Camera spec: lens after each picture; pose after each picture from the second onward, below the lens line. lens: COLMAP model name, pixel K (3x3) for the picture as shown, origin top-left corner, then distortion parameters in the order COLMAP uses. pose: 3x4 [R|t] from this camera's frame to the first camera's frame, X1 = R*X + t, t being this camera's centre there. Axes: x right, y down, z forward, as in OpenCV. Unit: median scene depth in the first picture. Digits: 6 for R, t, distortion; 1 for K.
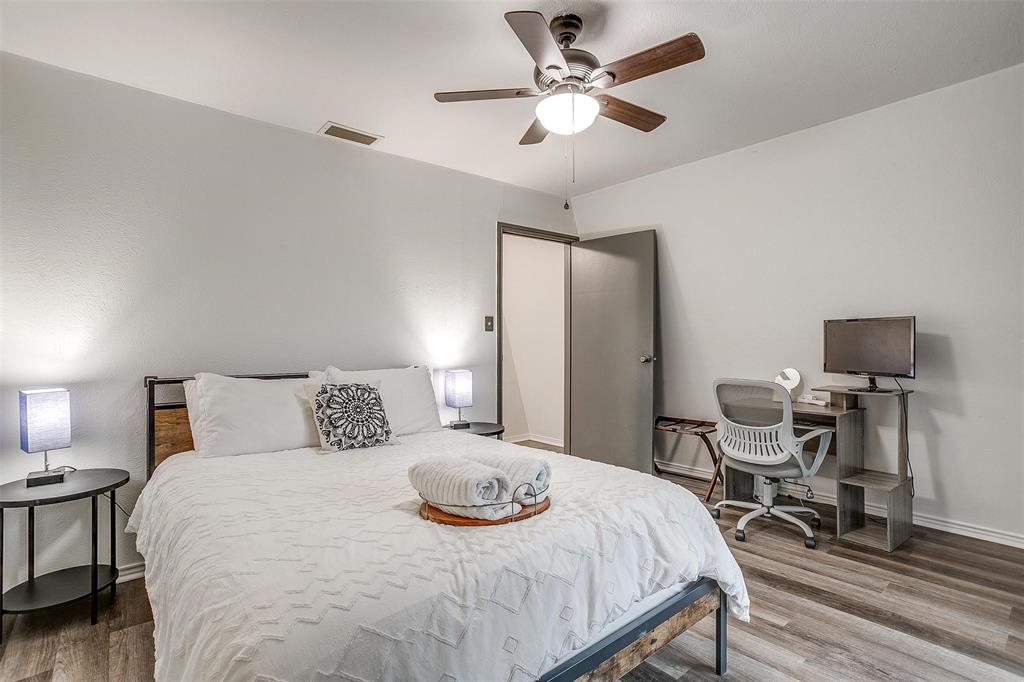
lens RADIAL K [[501.6, 0, 512.4], [0, 501.6, 338.8], [0, 0, 1]] dist [-0.050327, 0.029313]
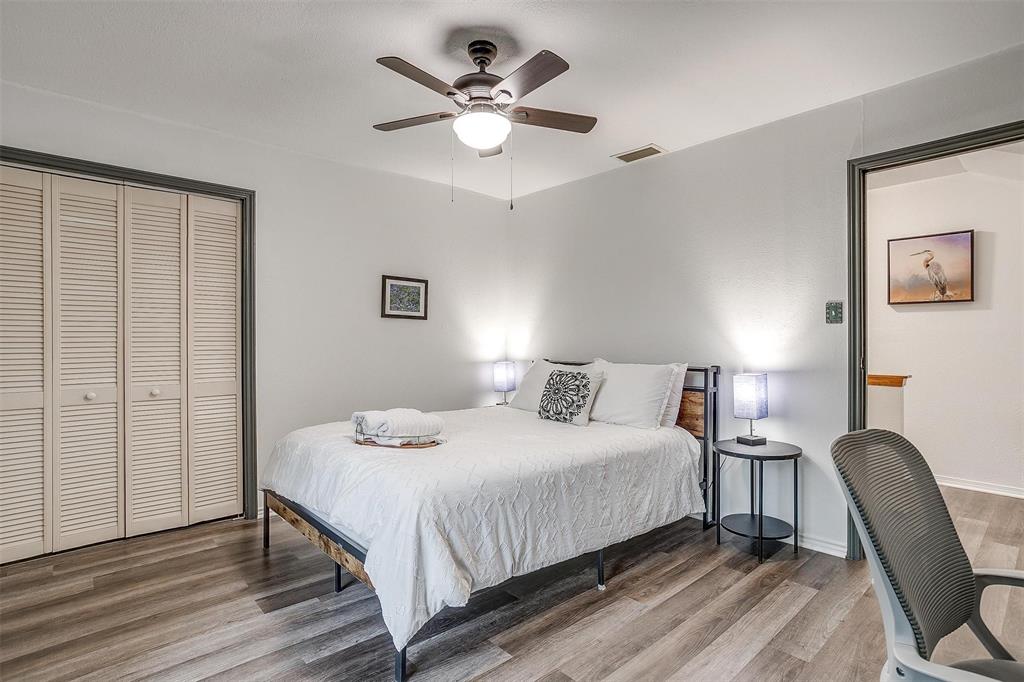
lens RADIAL K [[501.6, 0, 512.4], [0, 501.6, 338.8], [0, 0, 1]] dist [-0.050327, 0.029313]
pose [[0.053653, 0.005517, -0.998544, 0.772452], [0.010986, 0.999921, 0.006115, -0.003129], [0.998499, -0.011298, 0.053589, 0.638493]]
